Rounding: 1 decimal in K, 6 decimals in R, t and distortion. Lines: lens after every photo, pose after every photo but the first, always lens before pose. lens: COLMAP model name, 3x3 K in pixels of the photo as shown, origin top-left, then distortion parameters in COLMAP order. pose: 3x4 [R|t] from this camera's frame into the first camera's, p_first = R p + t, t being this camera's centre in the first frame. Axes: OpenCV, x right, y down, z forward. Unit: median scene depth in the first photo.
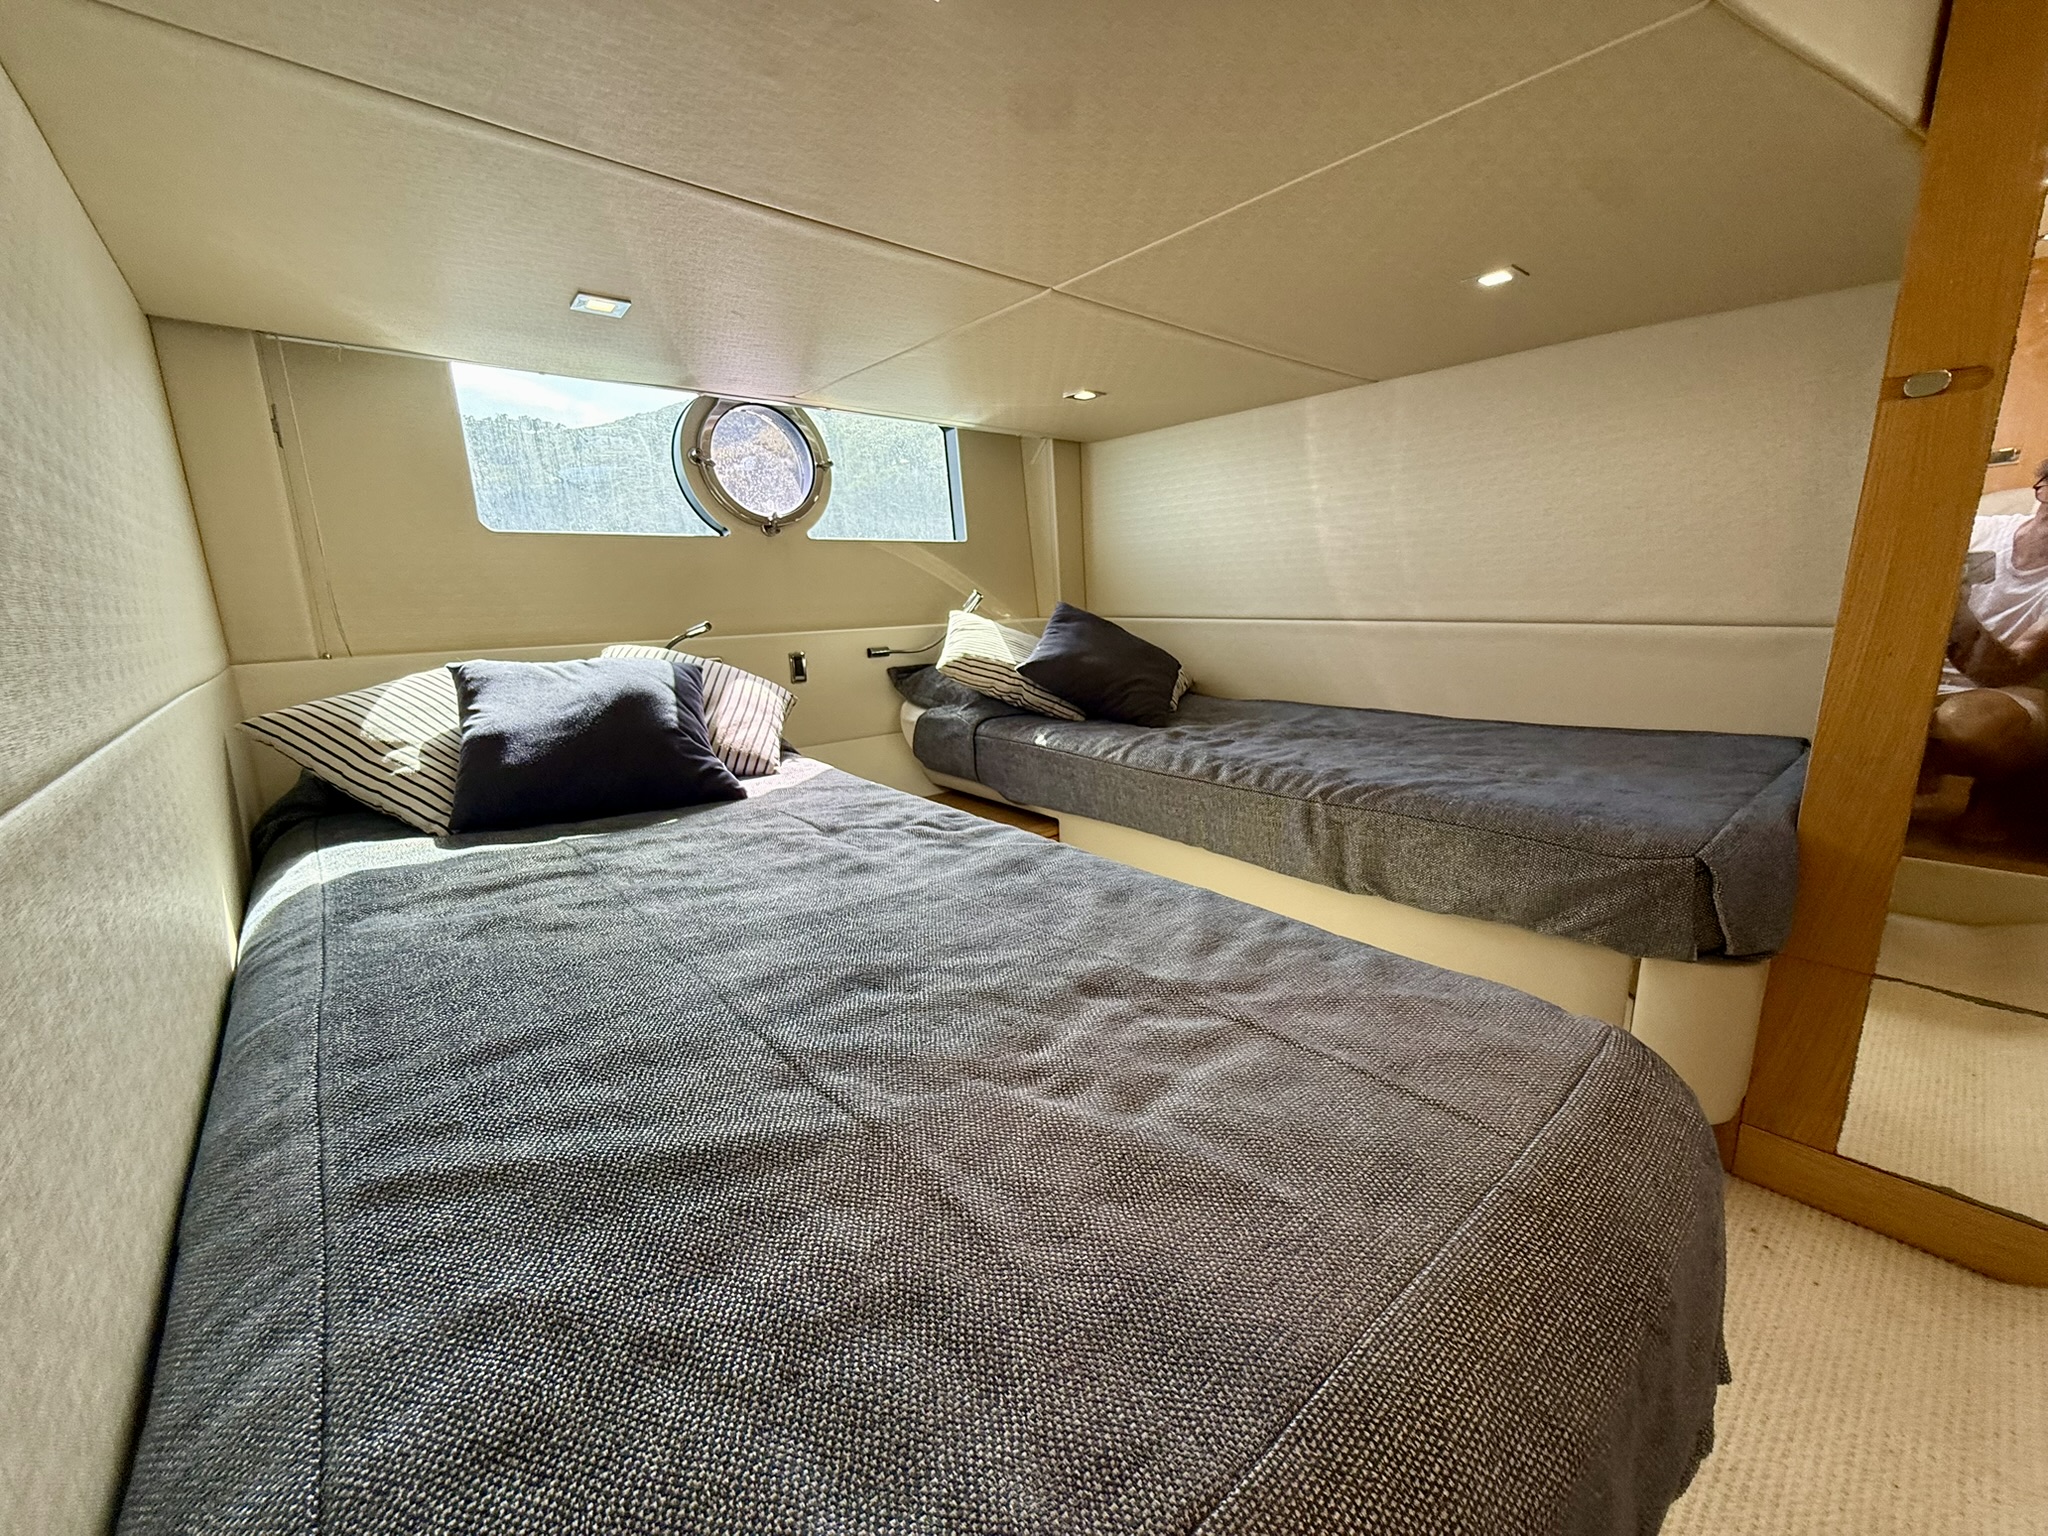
lens RADIAL K [[812.7, 0, 1030.4], [0, 812.7, 770.5], [0, 0, 1]] dist [-0.002327, 0.000022]
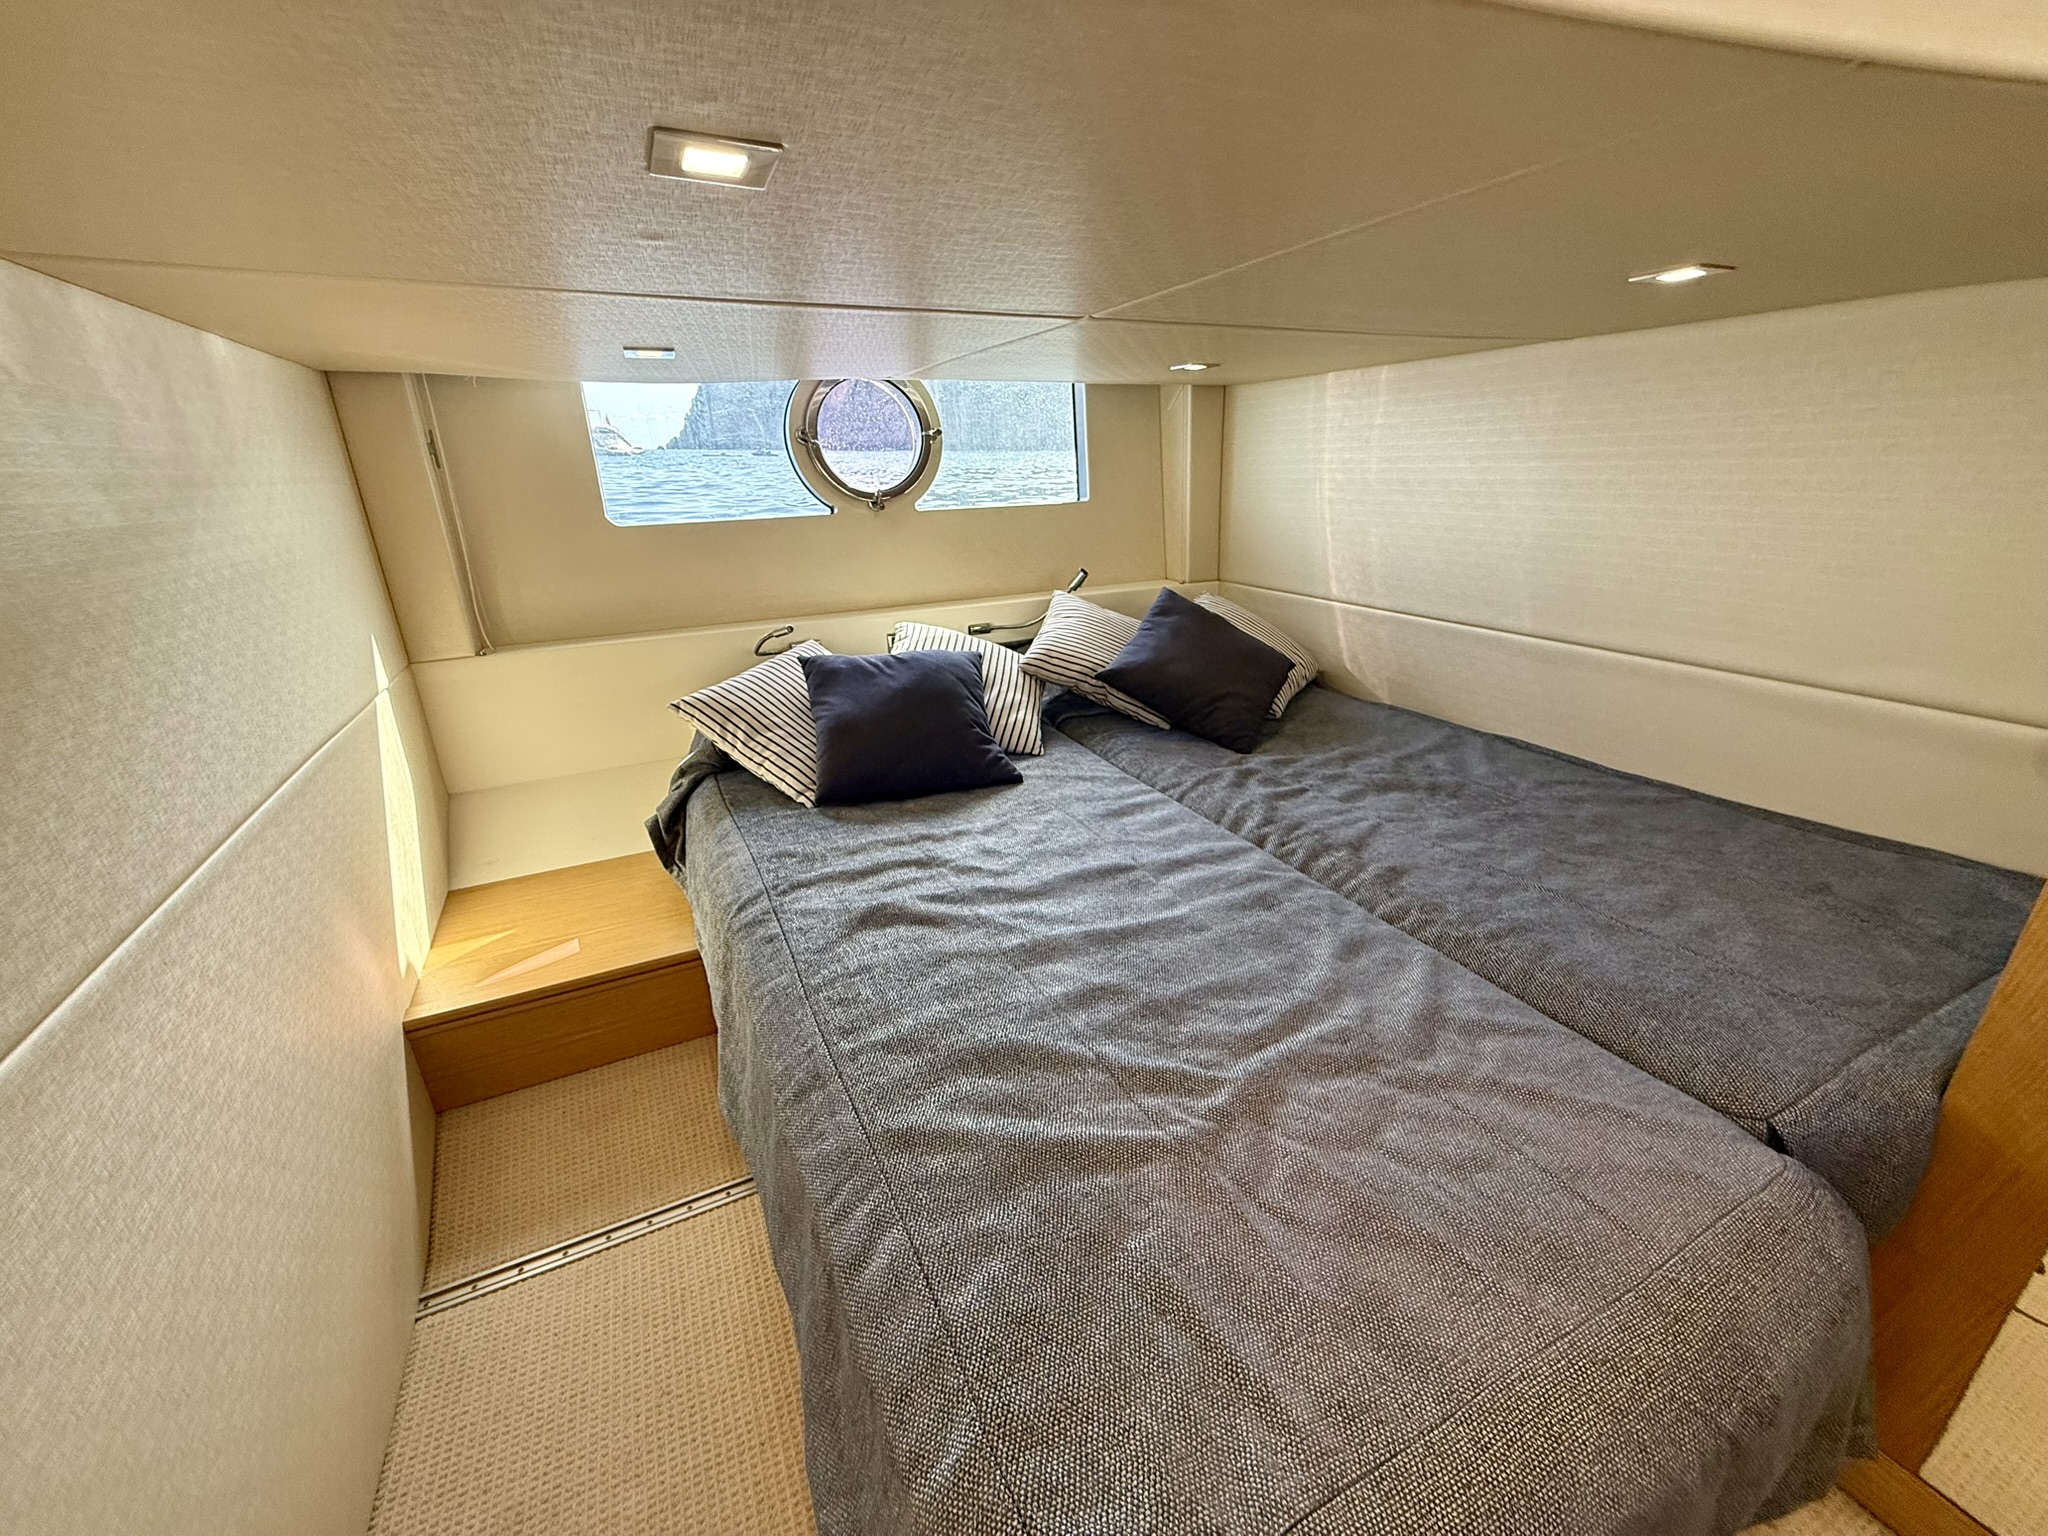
lens RADIAL K [[812.7, 0, 1017.3], [0, 812.7, 767.2], [0, 0, 1]] dist [-0.002327, 0.000022]
pose [[0.964440, 0.095506, -0.246444, 0.197470], [-0.059035, 0.986715, 0.151357, -0.222389], [0.257626, -0.131425, 0.957265, 0.067248]]
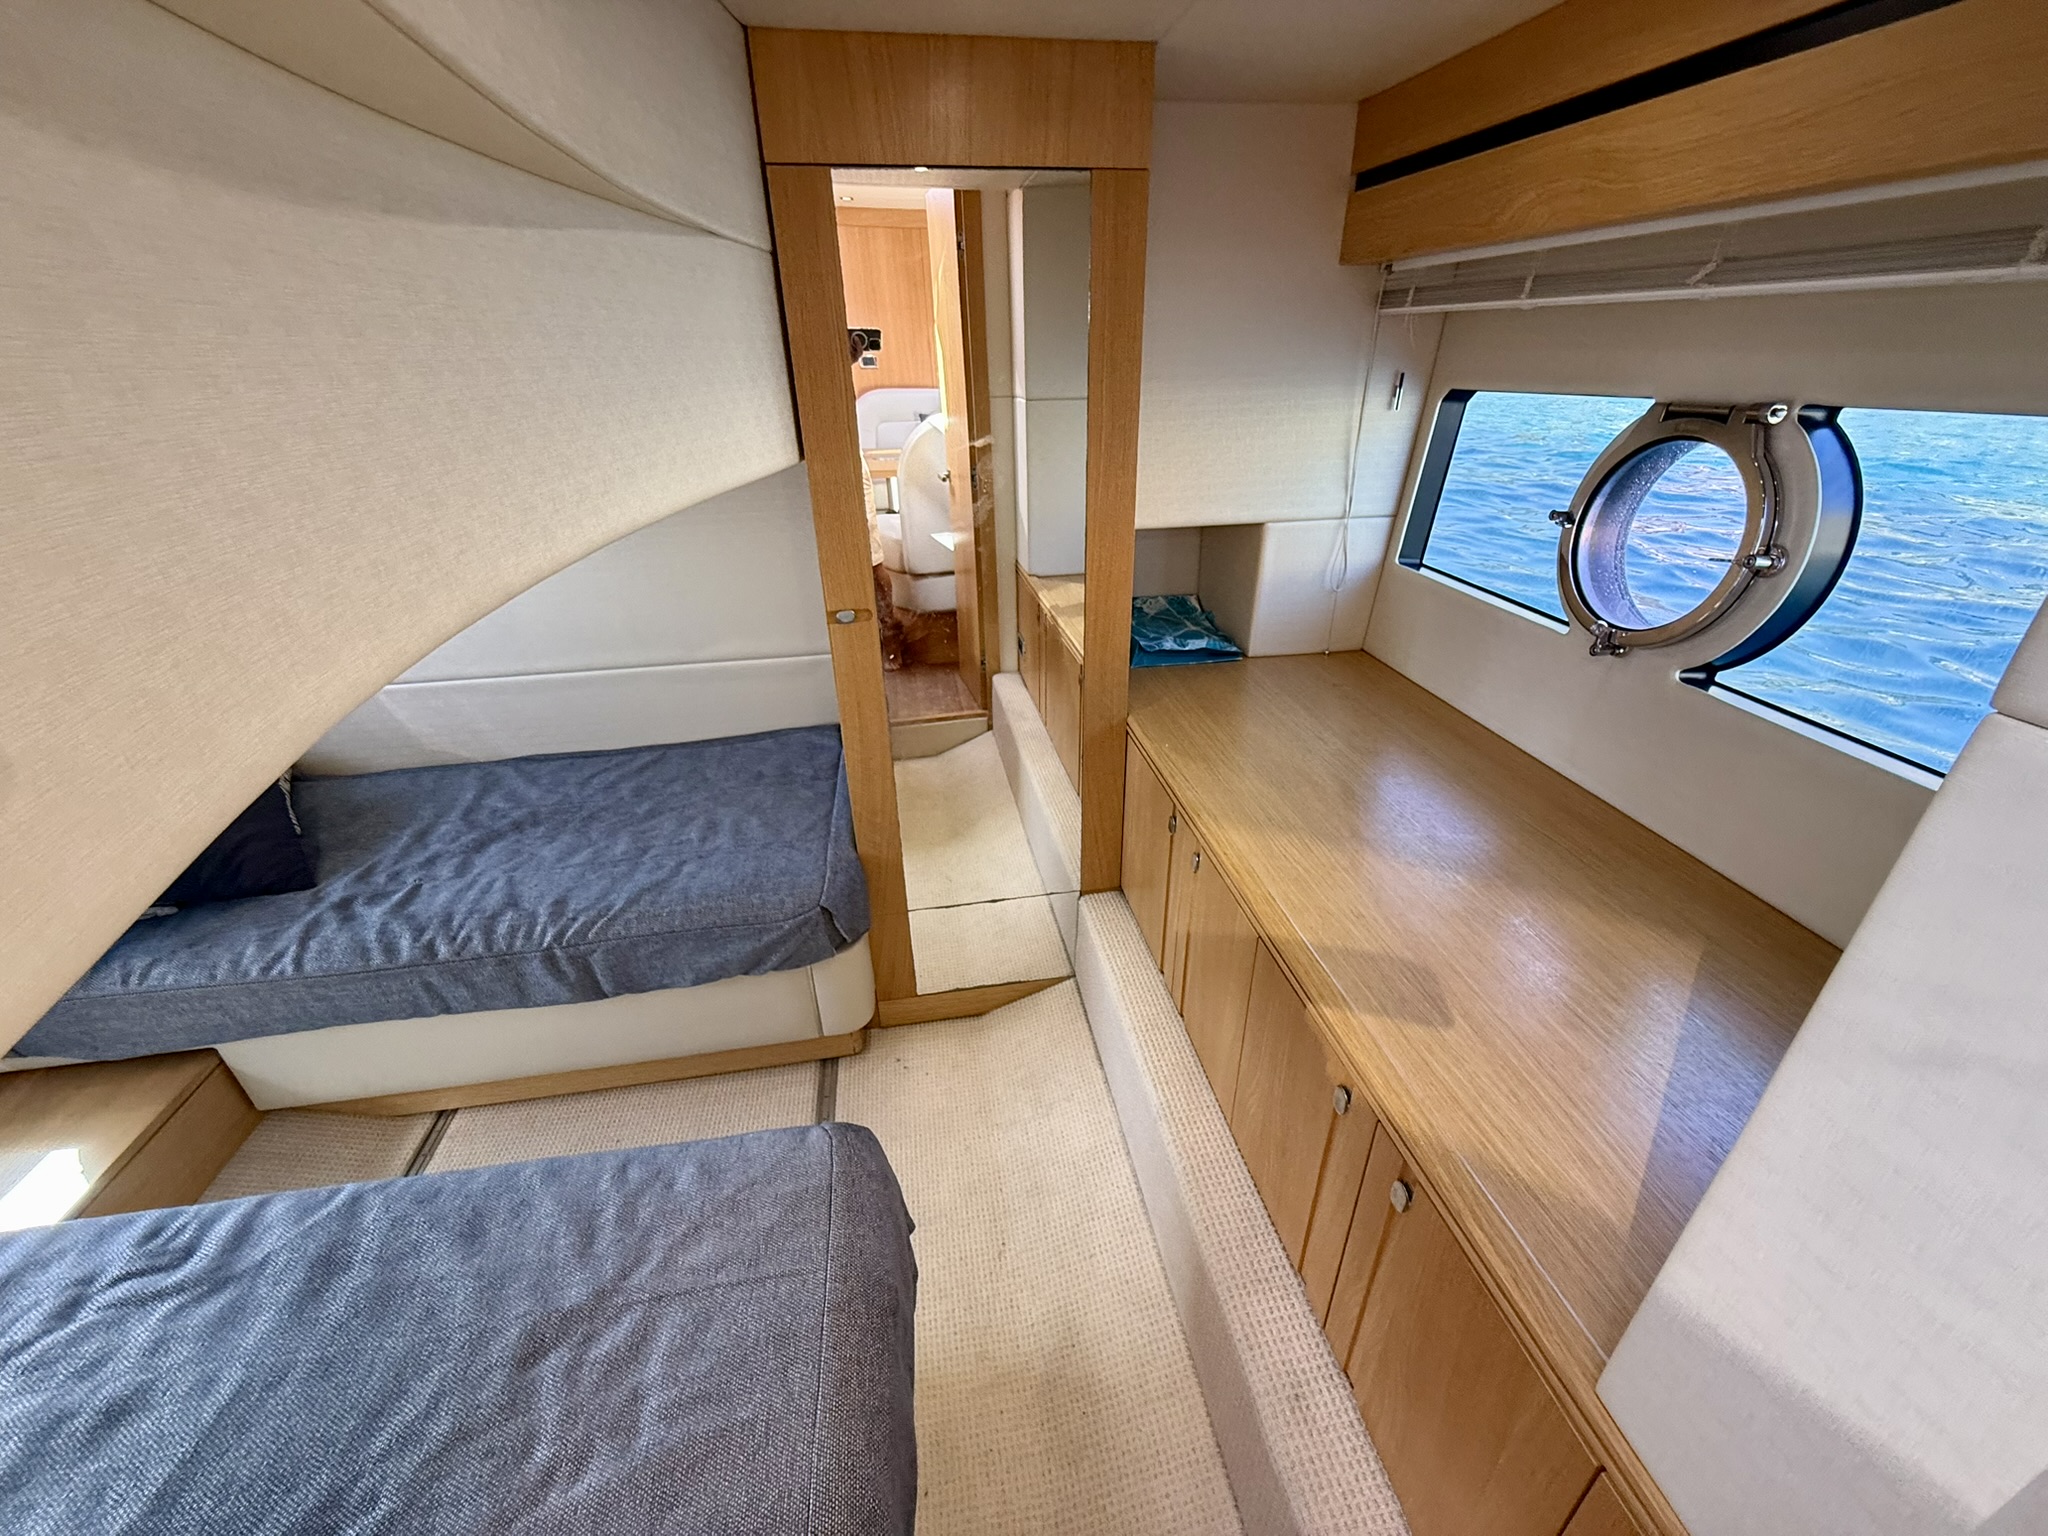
lens RADIAL K [[812.7, 0, 1023.6], [0, 812.7, 760.7], [0, 0, 1]] dist [-0.002327, 0.000022]
pose [[0.529241, -0.371754, 0.762695, -0.068004], [0.194701, 0.928128, 0.317285, -0.425296], [-0.825830, -0.019423, 0.563584, -0.176752]]
